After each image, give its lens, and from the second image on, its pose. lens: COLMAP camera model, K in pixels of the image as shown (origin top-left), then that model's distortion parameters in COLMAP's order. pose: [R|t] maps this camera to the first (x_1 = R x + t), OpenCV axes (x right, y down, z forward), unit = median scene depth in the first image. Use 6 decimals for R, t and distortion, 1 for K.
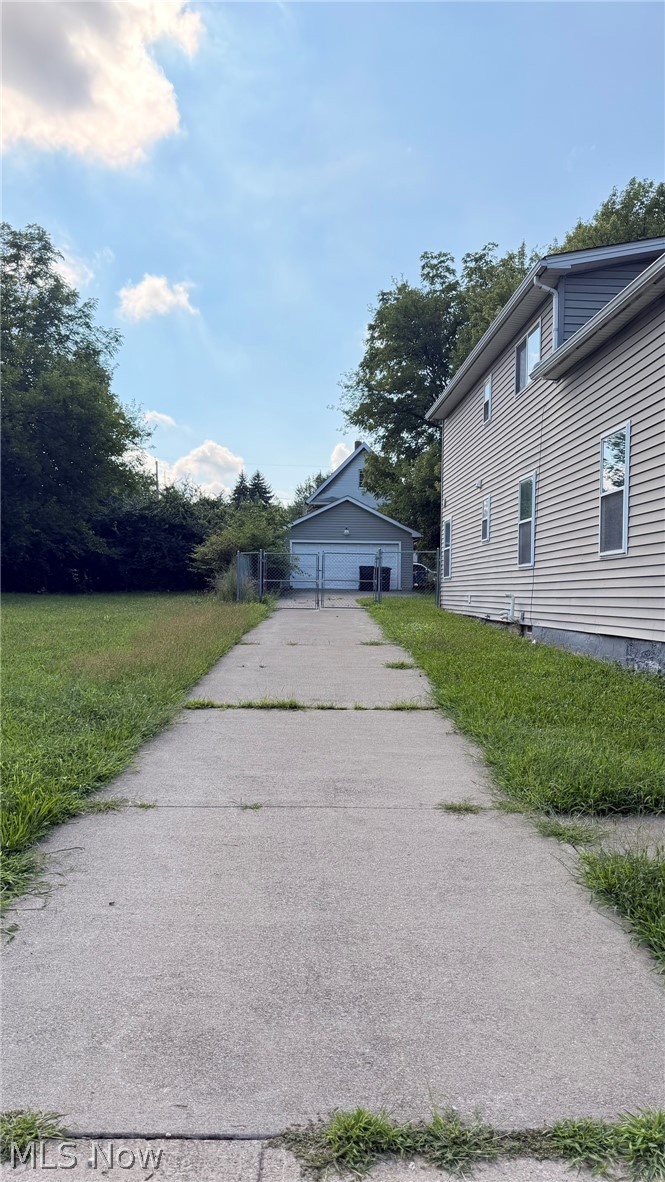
lens RADIAL K [[810.8, 0, 331.0], [0, 810.8, 659.2], [0, 0, 1]] dist [-0.035226, -0.002582]
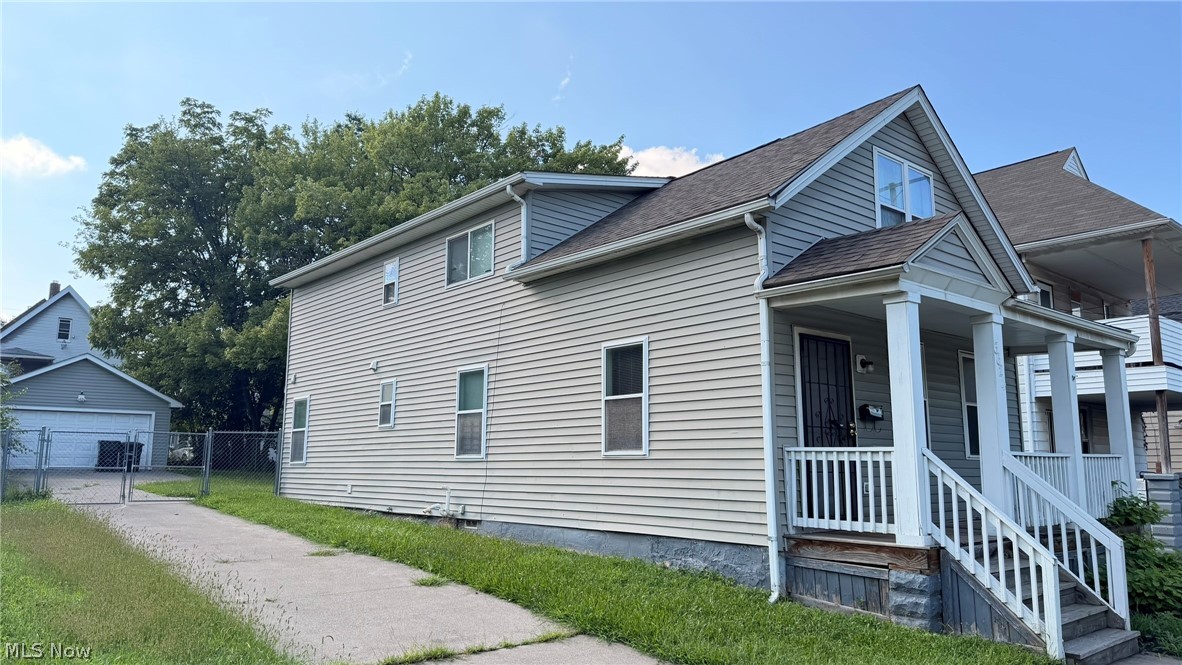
lens RADIAL K [[821.3, 0, 591.0], [0, 821.3, 332.5], [0, 0, 1]] dist [0.035408, -0.001950]
pose [[0.775076, 0.096560, 0.624447, -0.110011], [0.052480, 0.975003, -0.215907, -0.016021], [-0.629685, 0.200115, 0.750633, 0.052930]]
